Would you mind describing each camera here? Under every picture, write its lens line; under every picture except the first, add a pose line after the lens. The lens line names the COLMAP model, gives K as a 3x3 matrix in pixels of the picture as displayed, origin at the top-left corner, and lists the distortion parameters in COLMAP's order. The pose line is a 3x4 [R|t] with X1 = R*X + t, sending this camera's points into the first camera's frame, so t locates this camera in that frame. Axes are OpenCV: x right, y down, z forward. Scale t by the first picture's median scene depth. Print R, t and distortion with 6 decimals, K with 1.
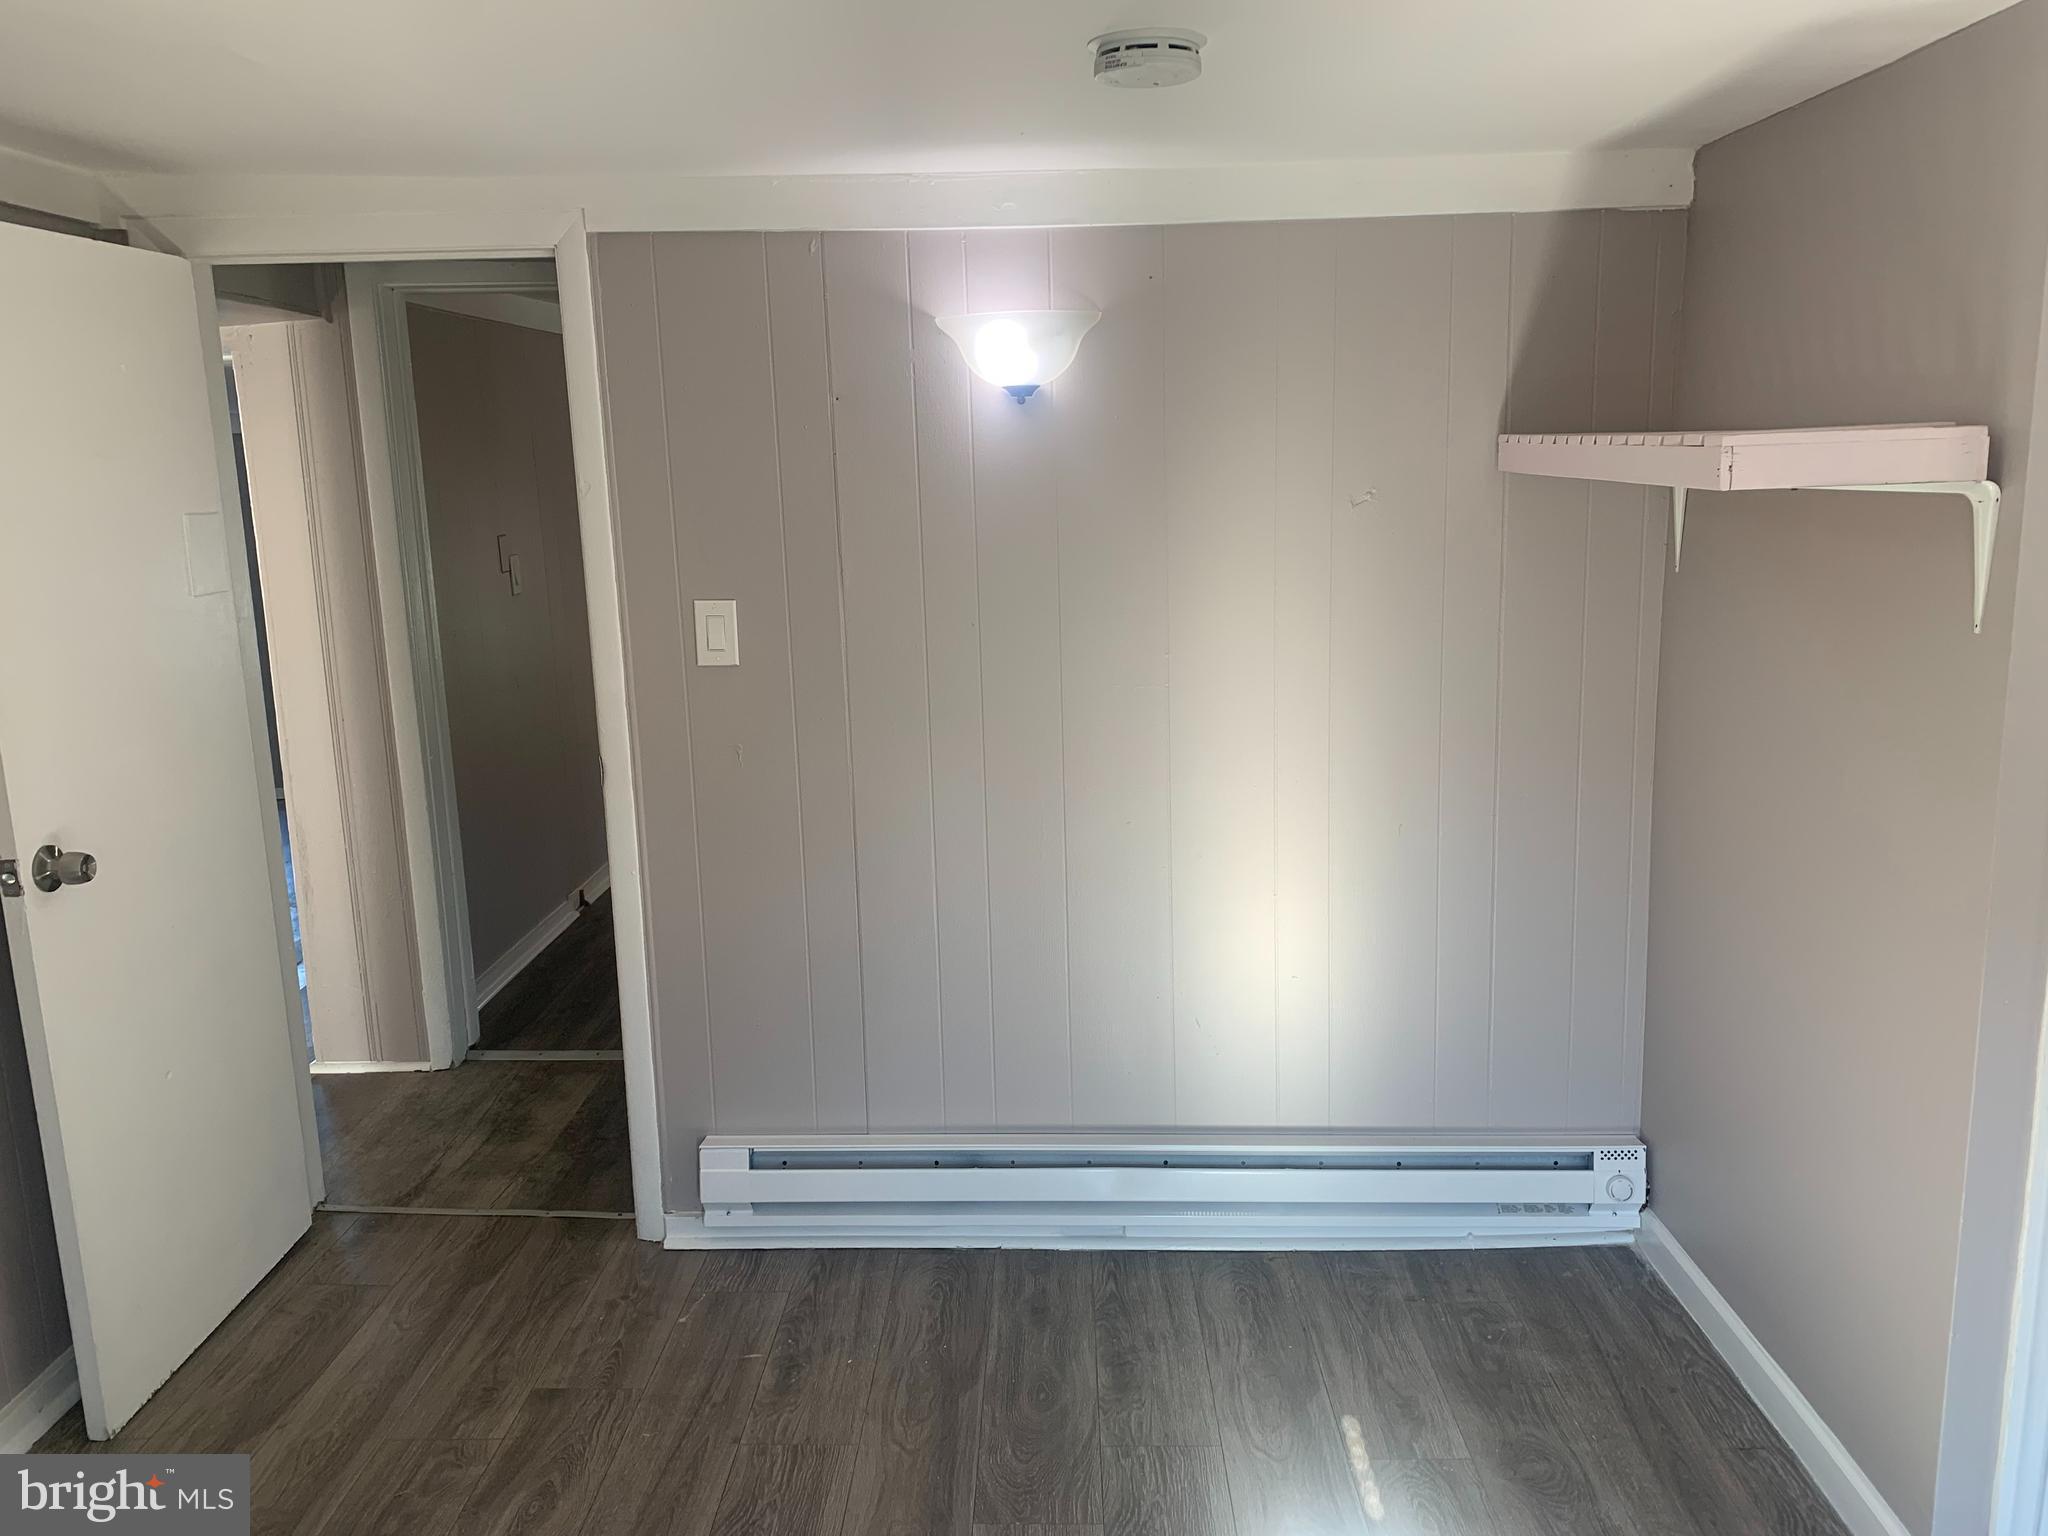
lens RADIAL K [[1580.7, 0, 1028.2], [0, 1580.7, 754.4], [0, 0, 1]] dist [0.086687, -0.102039]
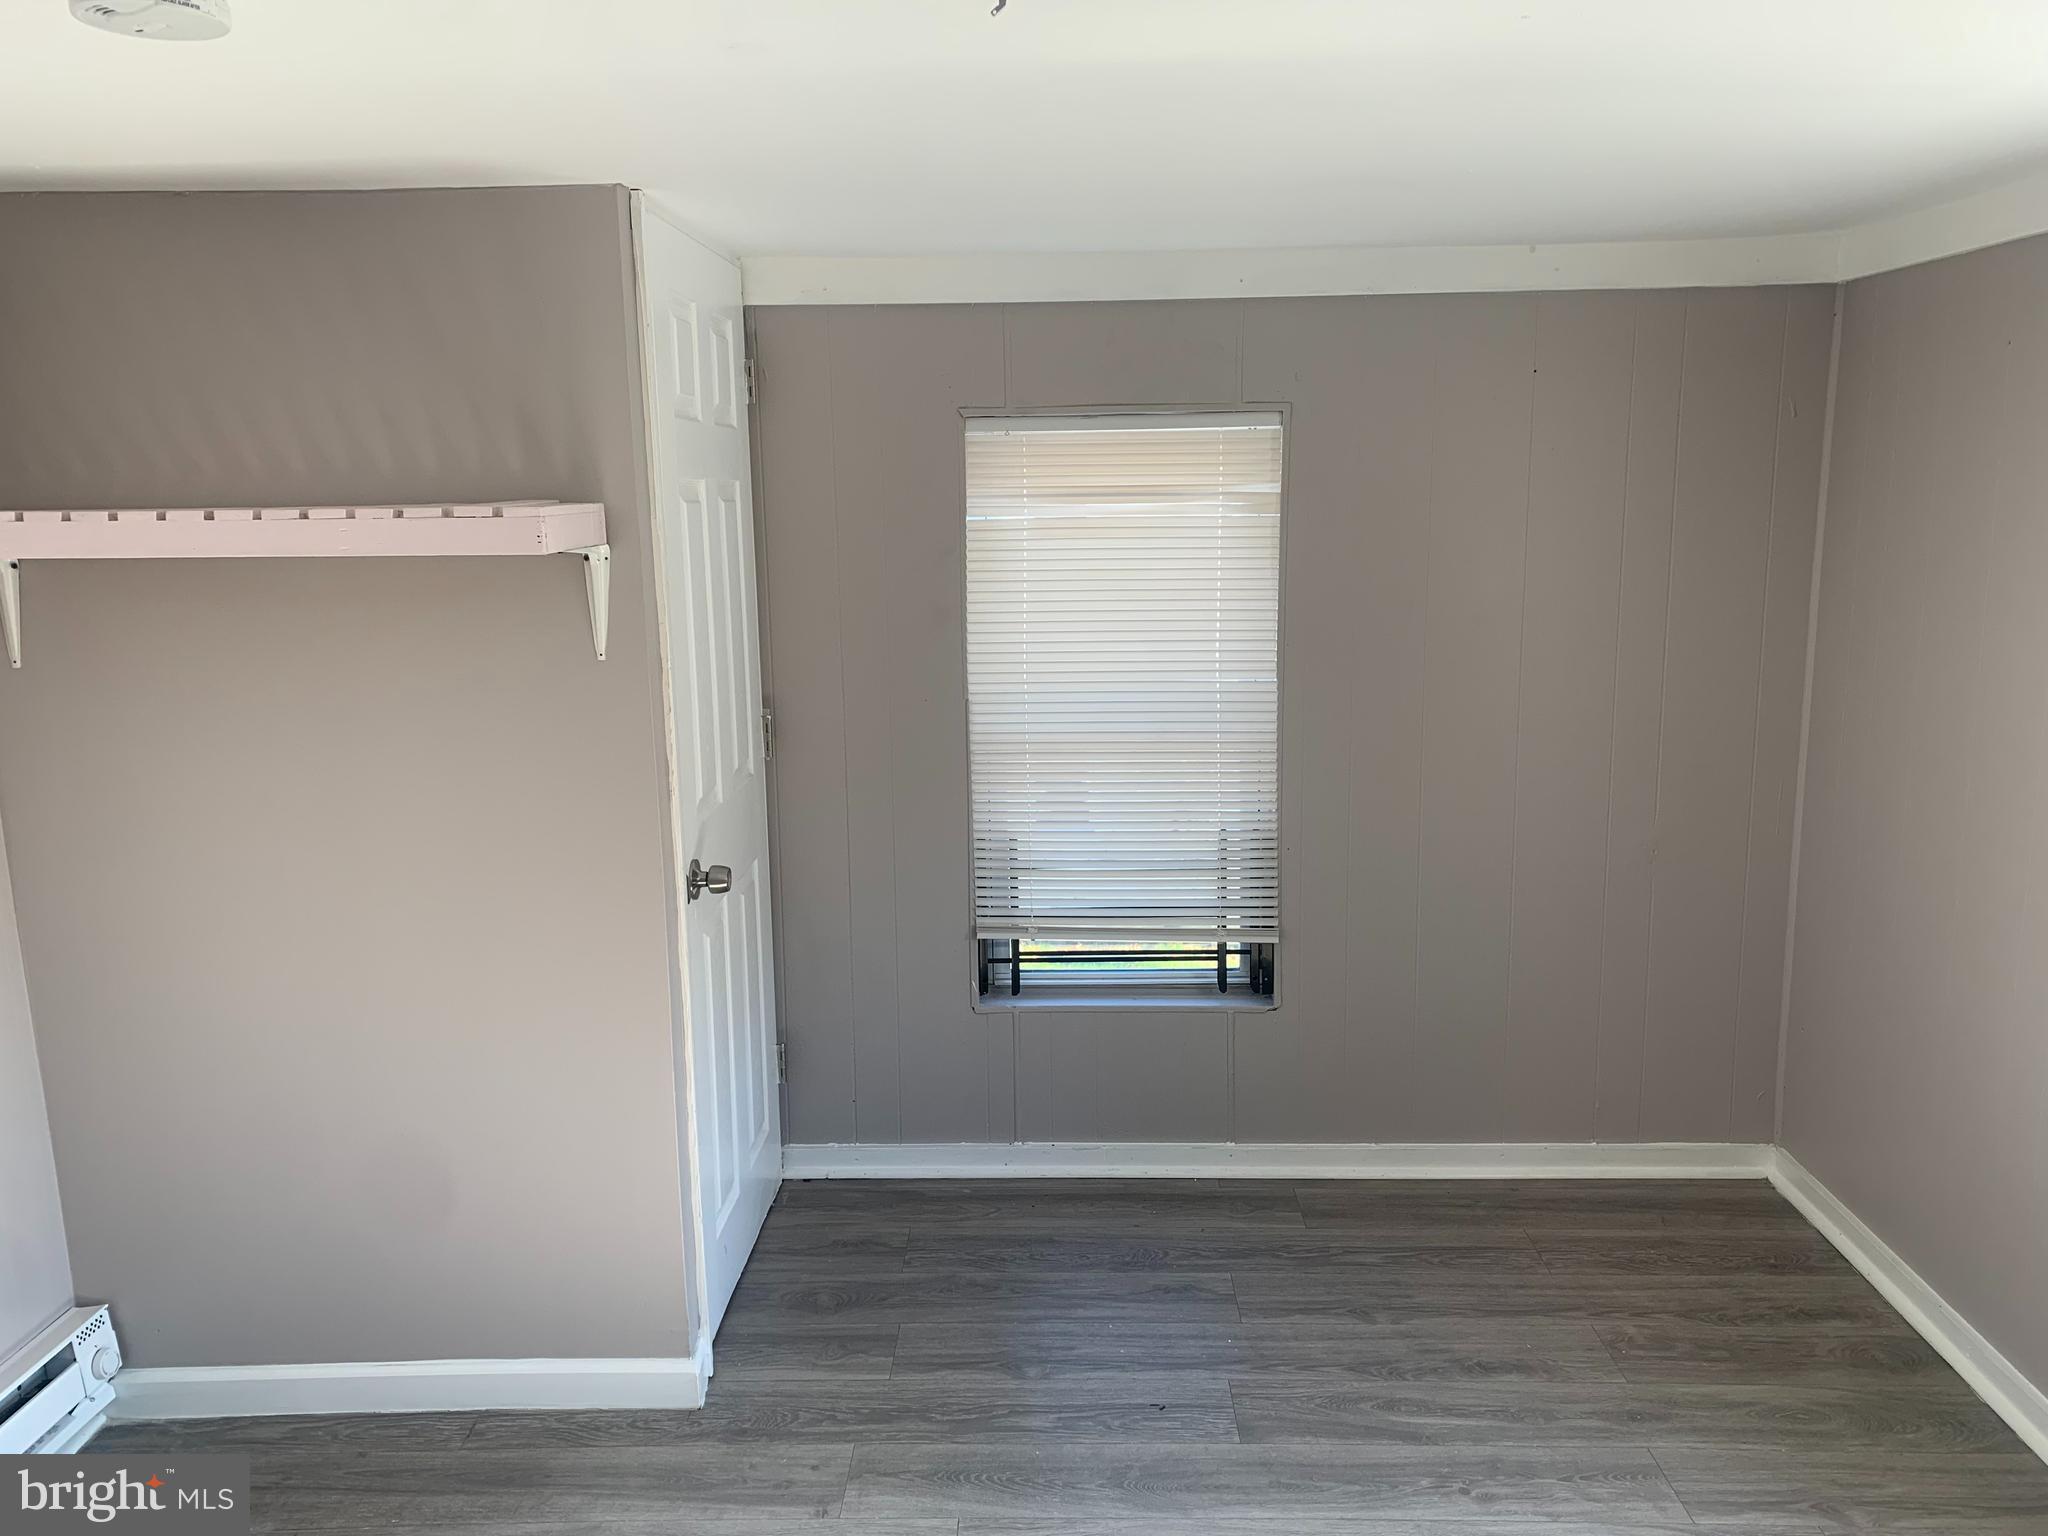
lens RADIAL K [[1580.7, 0, 1028.2], [0, 1580.7, 754.4], [0, 0, 1]] dist [0.086687, -0.102039]
pose [[0.005250, -0.146328, 0.989222, -0.594605], [0.209273, 0.967492, 0.142003, -0.094483], [-0.977843, 0.206272, 0.035702, 0.526298]]
